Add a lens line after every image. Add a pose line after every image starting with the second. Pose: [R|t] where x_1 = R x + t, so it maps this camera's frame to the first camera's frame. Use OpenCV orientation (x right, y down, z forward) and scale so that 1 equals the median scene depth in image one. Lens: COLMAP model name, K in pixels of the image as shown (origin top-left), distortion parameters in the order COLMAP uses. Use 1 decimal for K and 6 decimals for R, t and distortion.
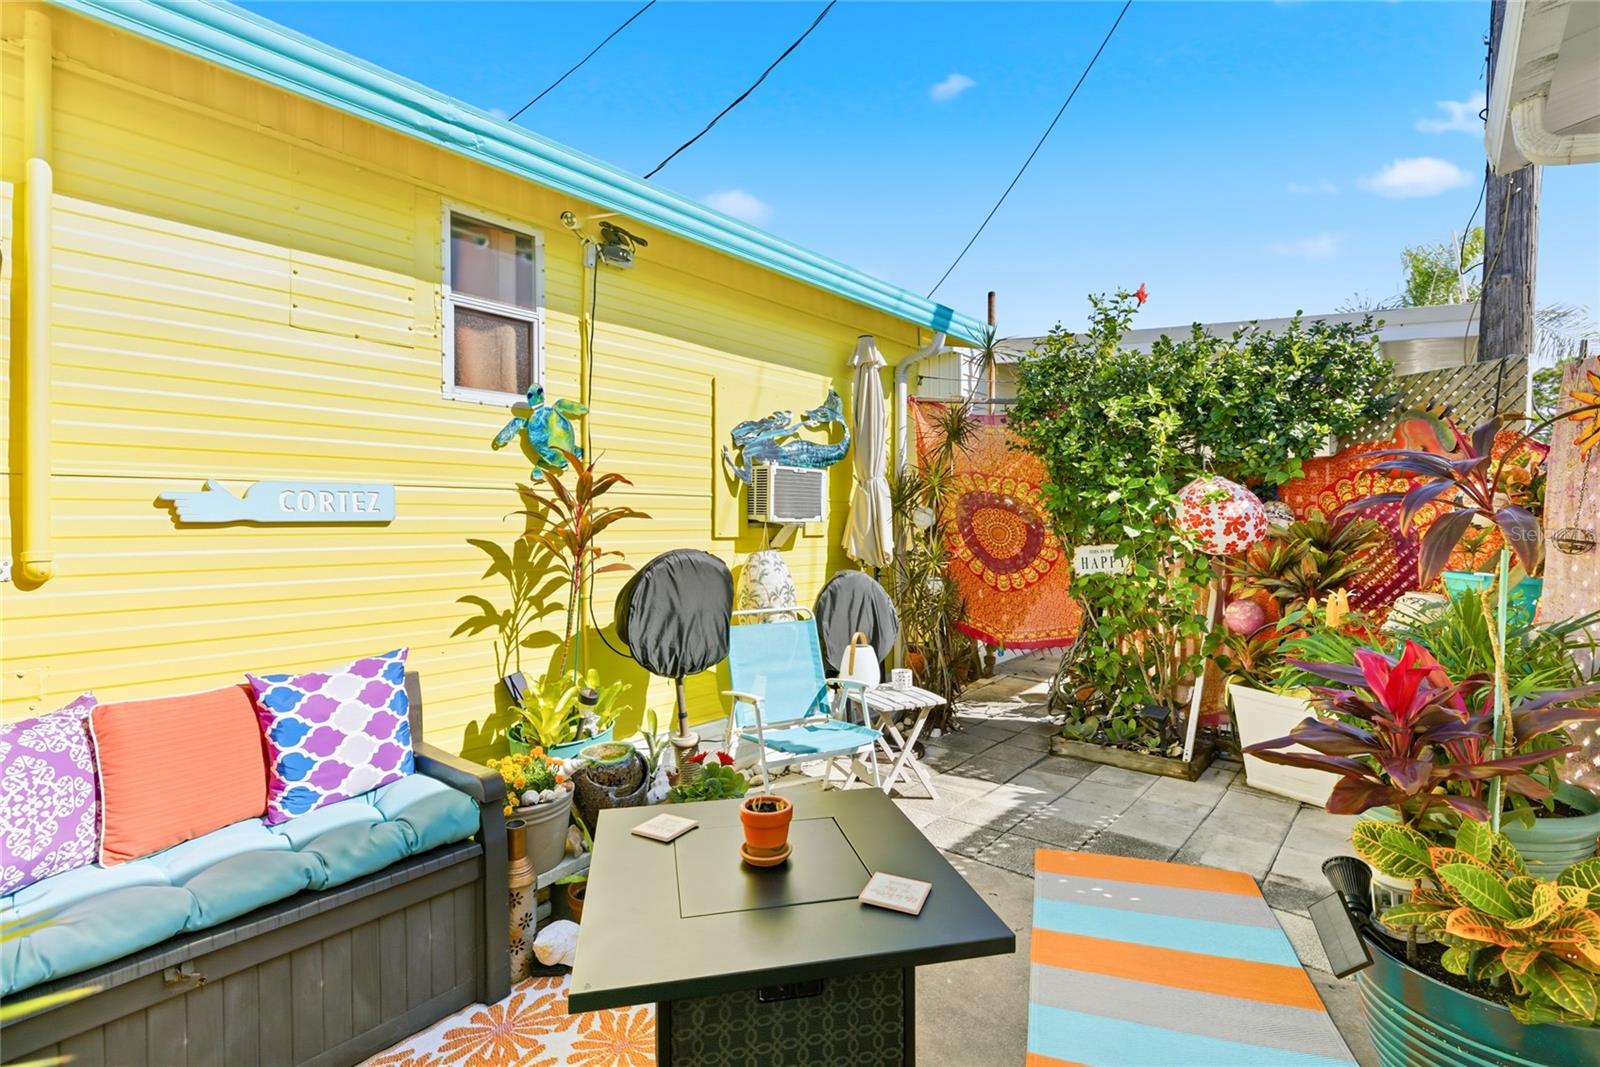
lens RADIAL K [[716.9, 0, 802.1], [0, 716.9, 527.9], [0, 0, 1]] dist [-0.001994, 0.000480]
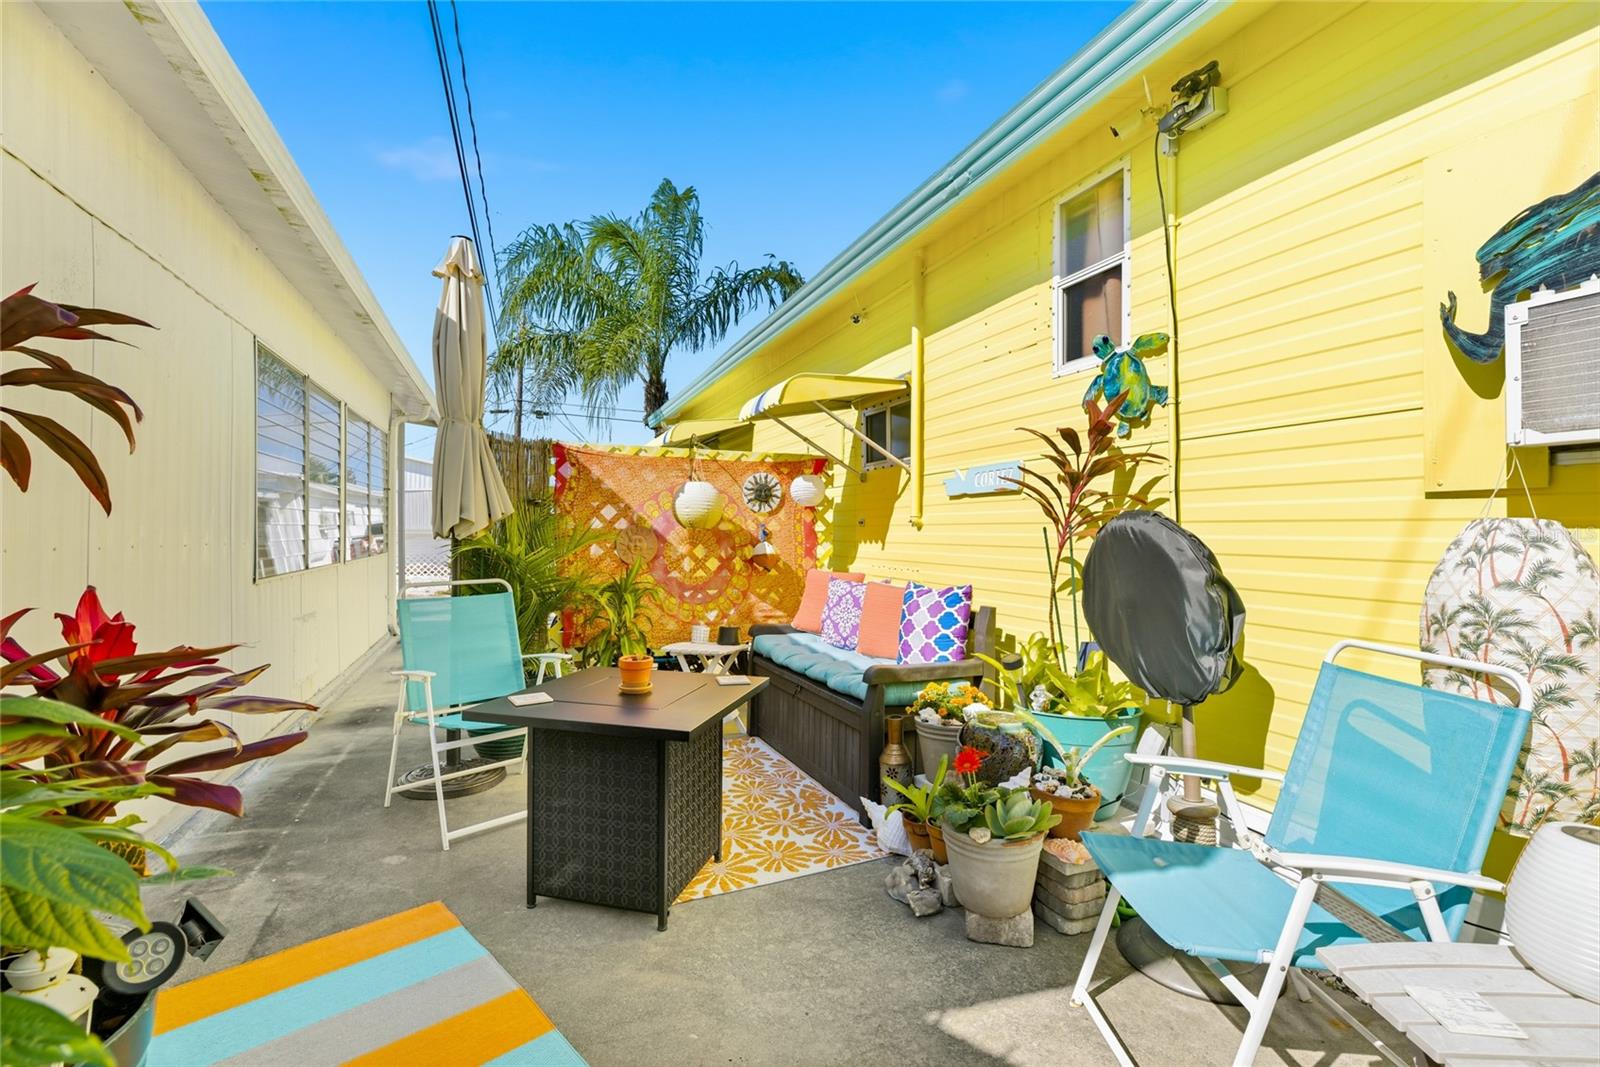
lens RADIAL K [[716.9, 0, 809.0], [0, 716.9, 528.2], [0, 0, 1]] dist [-0.001994, 0.000480]
pose [[-0.417737, -0.006504, -0.908545, 0.614796], [-0.005539, 0.999974, -0.004611, 0.055900], [0.908551, 0.003107, -0.417762, 1.012992]]
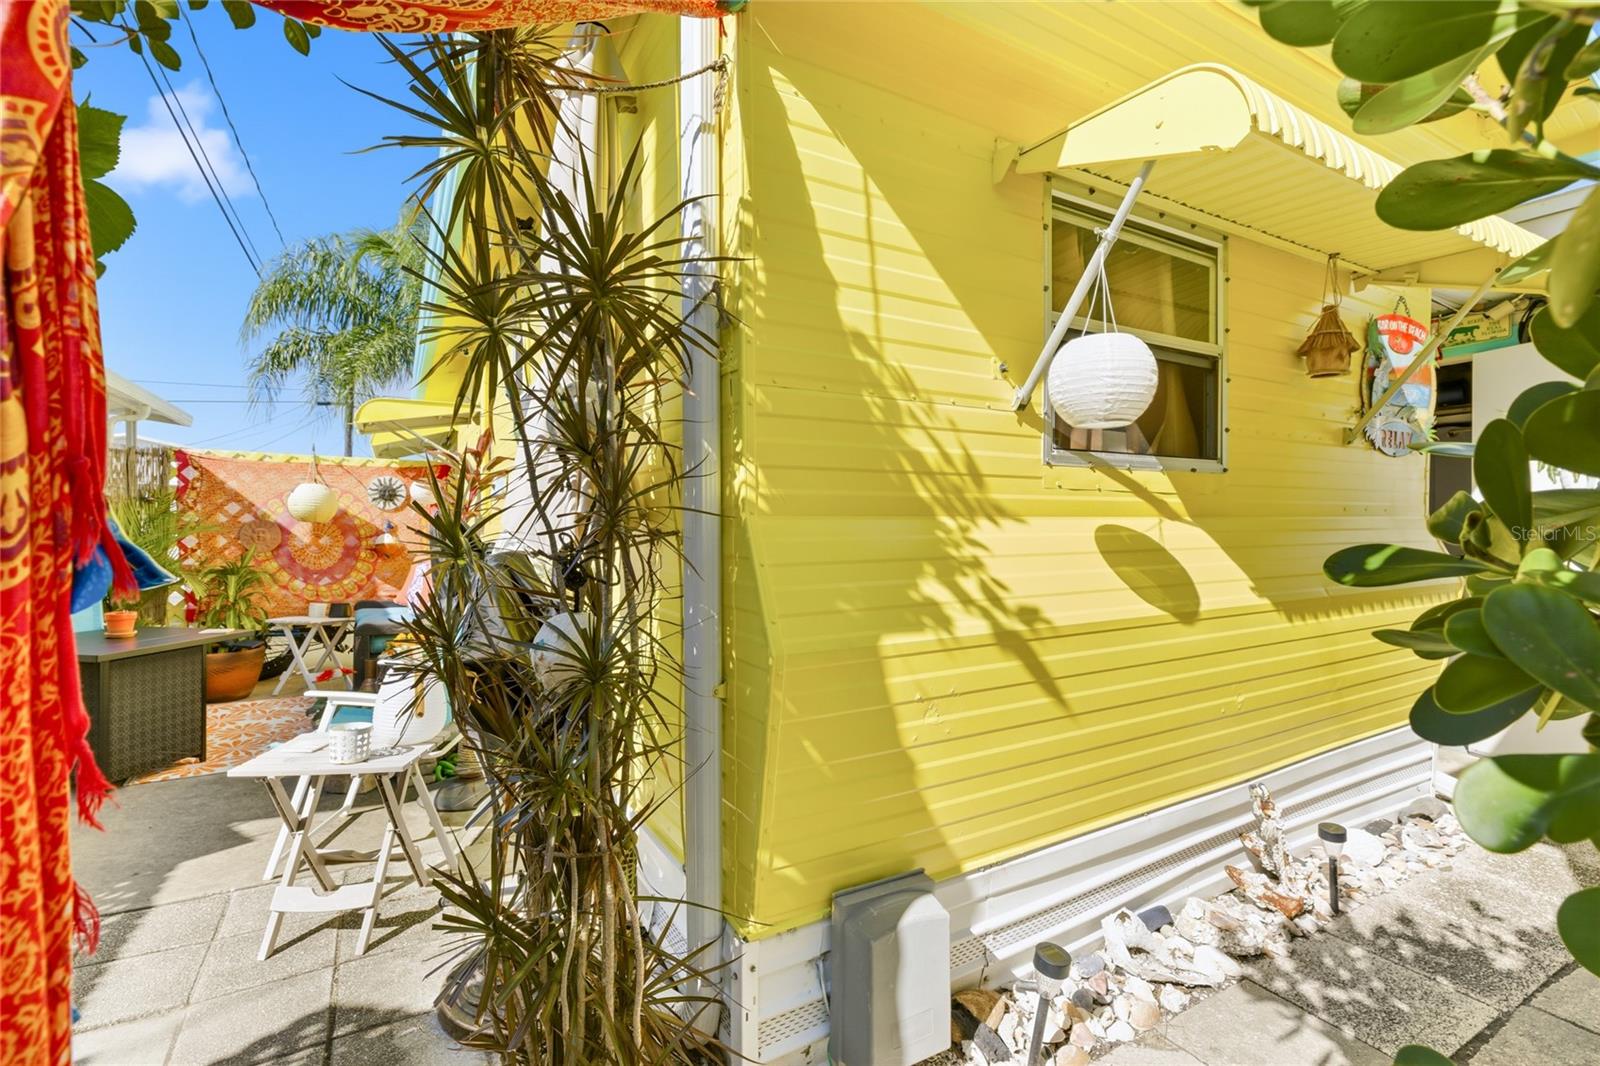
lens RADIAL K [[716.9, 0, 797.8], [0, 716.9, 533.7], [0, 0, 1]] dist [-0.001994, 0.000480]
pose [[-0.291856, 0.002665, -0.956459, 0.720508], [-0.007038, 0.999963, 0.004934, 0.062081], [0.956436, 0.008172, -0.291826, 1.859722]]
